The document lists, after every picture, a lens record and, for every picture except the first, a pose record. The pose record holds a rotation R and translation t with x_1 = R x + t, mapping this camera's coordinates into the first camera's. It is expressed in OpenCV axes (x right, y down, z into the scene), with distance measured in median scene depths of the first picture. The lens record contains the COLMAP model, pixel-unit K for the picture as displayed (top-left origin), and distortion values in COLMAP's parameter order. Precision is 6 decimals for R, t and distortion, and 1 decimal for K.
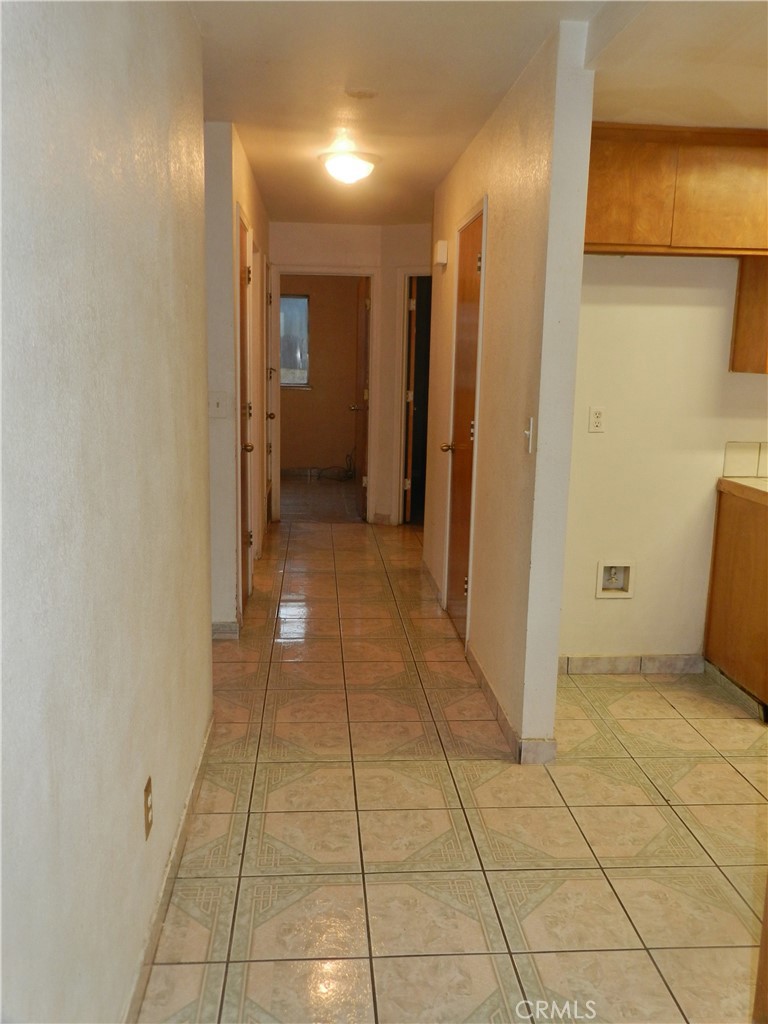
lens RADIAL K [[861.8, 0, 385.0], [0, 861.8, 510.4], [0, 0, 1]] dist [0.004982, 0.008488]
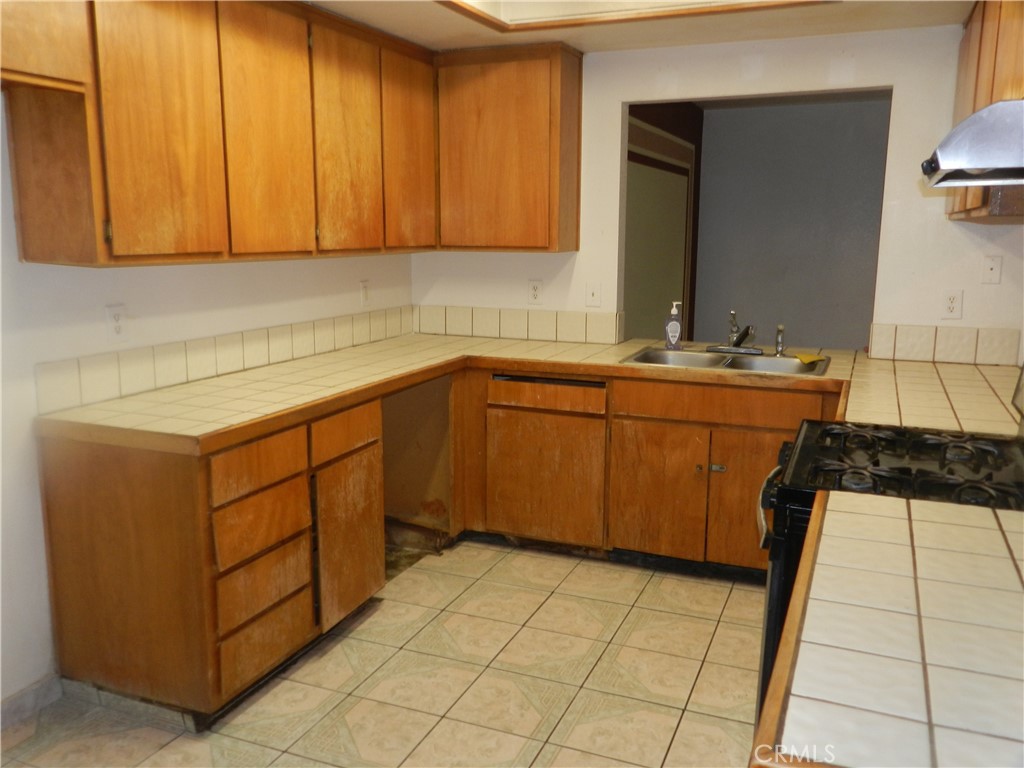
lens RADIAL K [[861.8, 0, 490.5], [0, 861.8, 385.4], [0, 0, 1]] dist [0.004982, 0.008488]
pose [[0.455954, -0.176896, 0.872246, -0.036793], [0.160663, 0.980307, 0.114827, -0.086288], [-0.875382, 0.087782, 0.475396, 0.377595]]
